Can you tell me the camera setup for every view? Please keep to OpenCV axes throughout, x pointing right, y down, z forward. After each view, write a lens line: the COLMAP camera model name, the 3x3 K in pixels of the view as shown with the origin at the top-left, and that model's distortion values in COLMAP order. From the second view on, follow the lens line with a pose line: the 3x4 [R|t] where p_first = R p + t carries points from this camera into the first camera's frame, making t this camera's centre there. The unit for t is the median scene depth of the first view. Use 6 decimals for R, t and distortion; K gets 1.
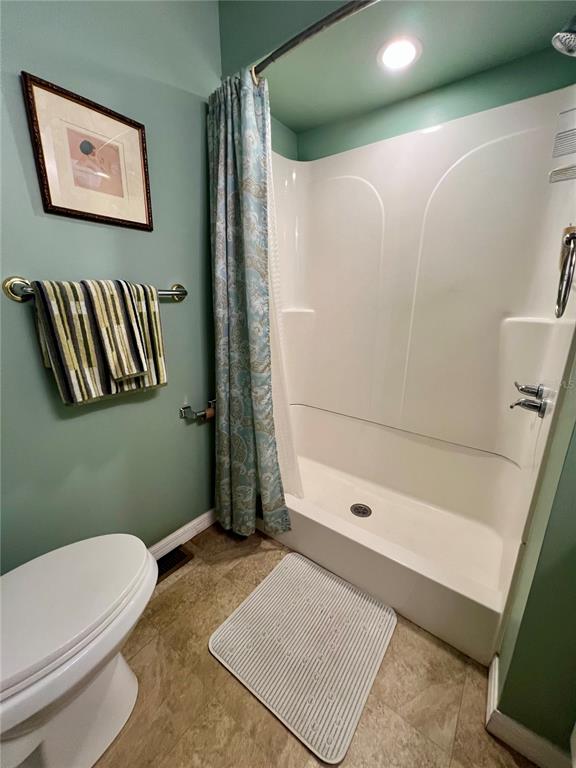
lens RADIAL K [[308.2, 0, 290.6], [0, 308.2, 382.9], [0, 0, 1]] dist [-0.003041, 0.000679]
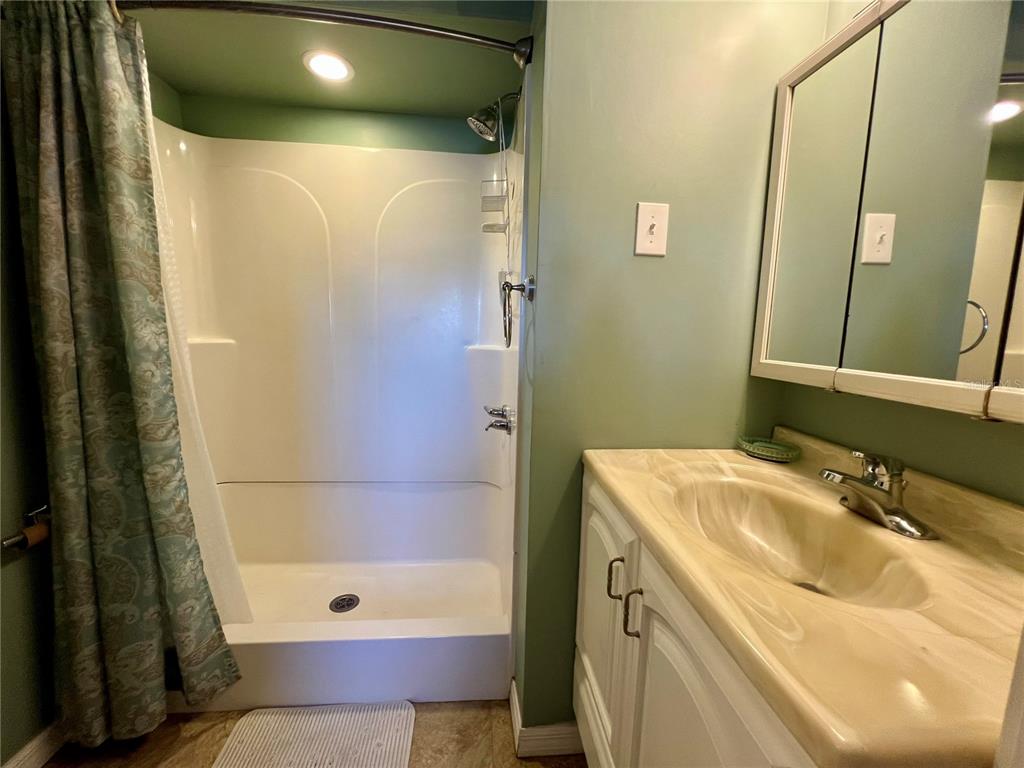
lens RADIAL K [[410.9, 0, 508.8], [0, 410.9, 379.6], [0, 0, 1]] dist [-0.003041, 0.000679]
pose [[0.754274, -0.077772, 0.651938, -0.099431], [0.157538, 0.985390, -0.064716, 0.010408], [-0.637380, 0.151519, 0.755506, -0.107469]]
